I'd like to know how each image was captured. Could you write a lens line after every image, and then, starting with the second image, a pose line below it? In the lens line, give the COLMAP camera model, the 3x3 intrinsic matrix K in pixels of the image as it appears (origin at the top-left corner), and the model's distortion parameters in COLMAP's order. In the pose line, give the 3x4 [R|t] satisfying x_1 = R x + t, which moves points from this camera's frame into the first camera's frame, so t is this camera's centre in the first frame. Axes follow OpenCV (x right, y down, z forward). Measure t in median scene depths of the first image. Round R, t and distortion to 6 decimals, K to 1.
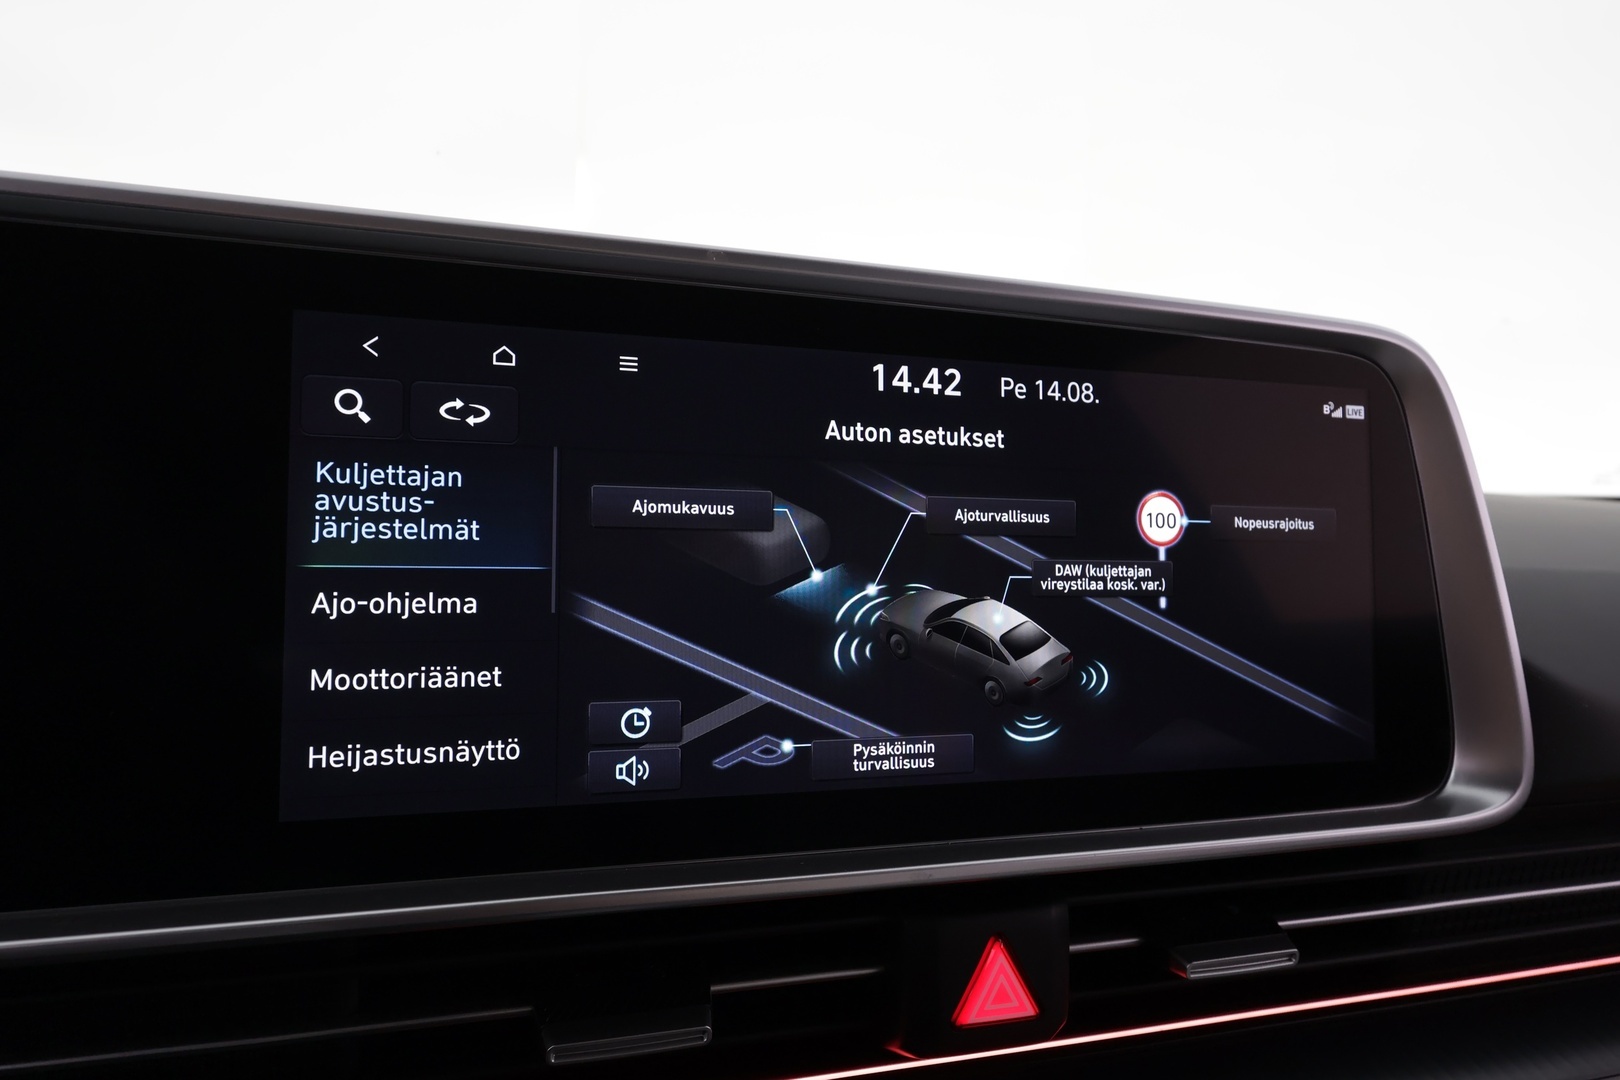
lens RADIAL K [[1038.1, 0, 830.3], [0, 1038.1, 541.4], [0, 0, 1]] dist [-0.003291, -0.000196]
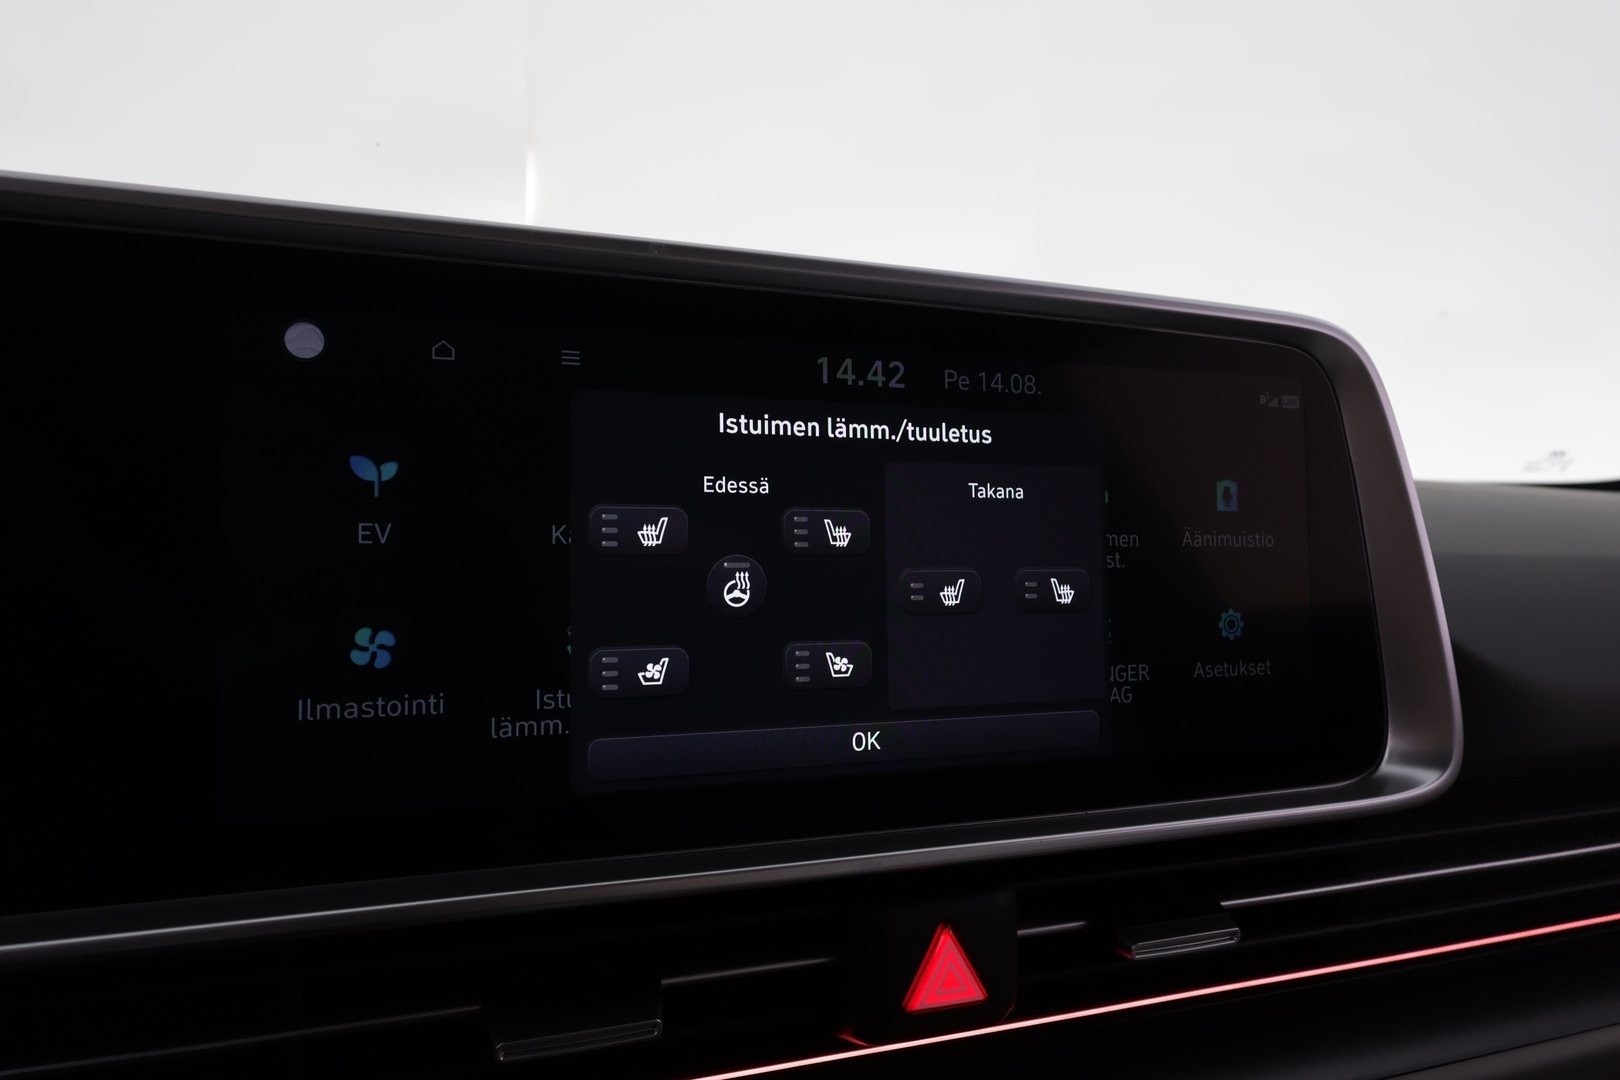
lens RADIAL K [[1036.0, 0, 810.0], [0, 1036.0, 540.0], [0, 0, 1]] dist [-0.001324, -0.003637]
pose [[0.999247, -0.010950, 0.037216, -0.005574], [0.010727, 0.999923, 0.006182, -0.000129], [-0.037281, -0.005778, 0.999288, -0.001839]]
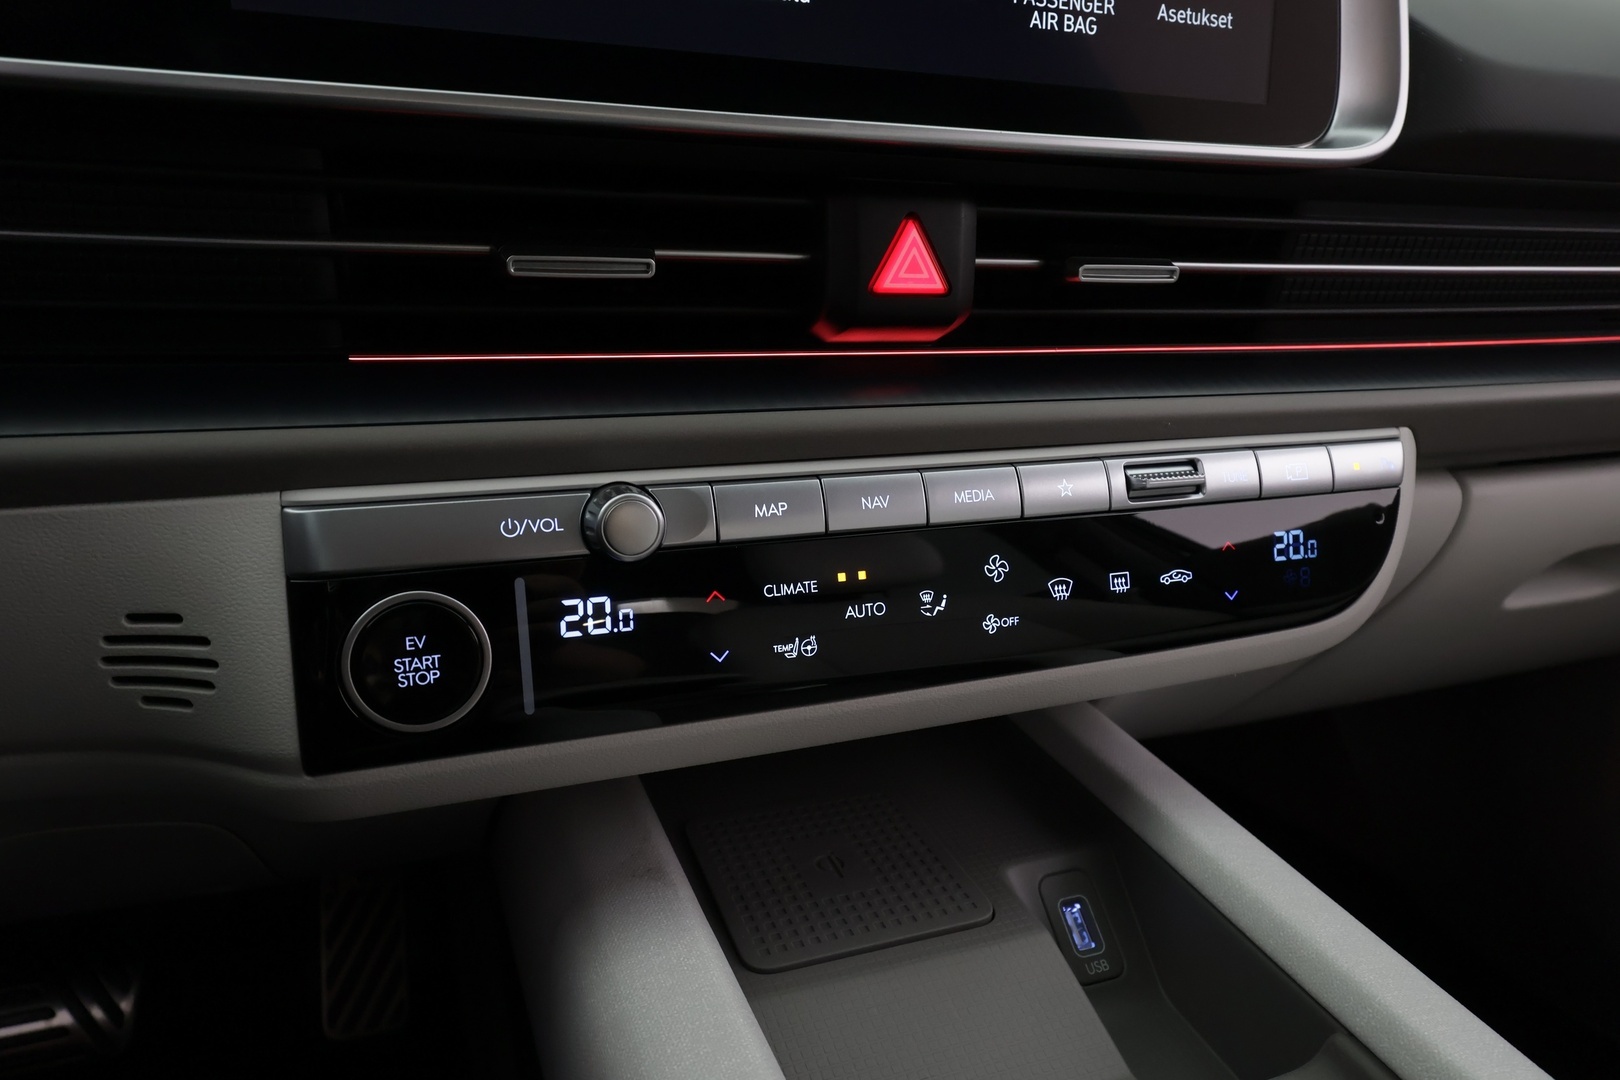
lens RADIAL K [[1036.0, 0, 810.0], [0, 1036.0, 540.0], [0, 0, 1]] dist [-0.001324, -0.003637]
pose [[0.998769, -0.016956, 0.046613, -0.006106], [0.004458, 0.966638, 0.256106, 0.487705], [-0.049401, -0.255583, 0.965524, -0.178405]]
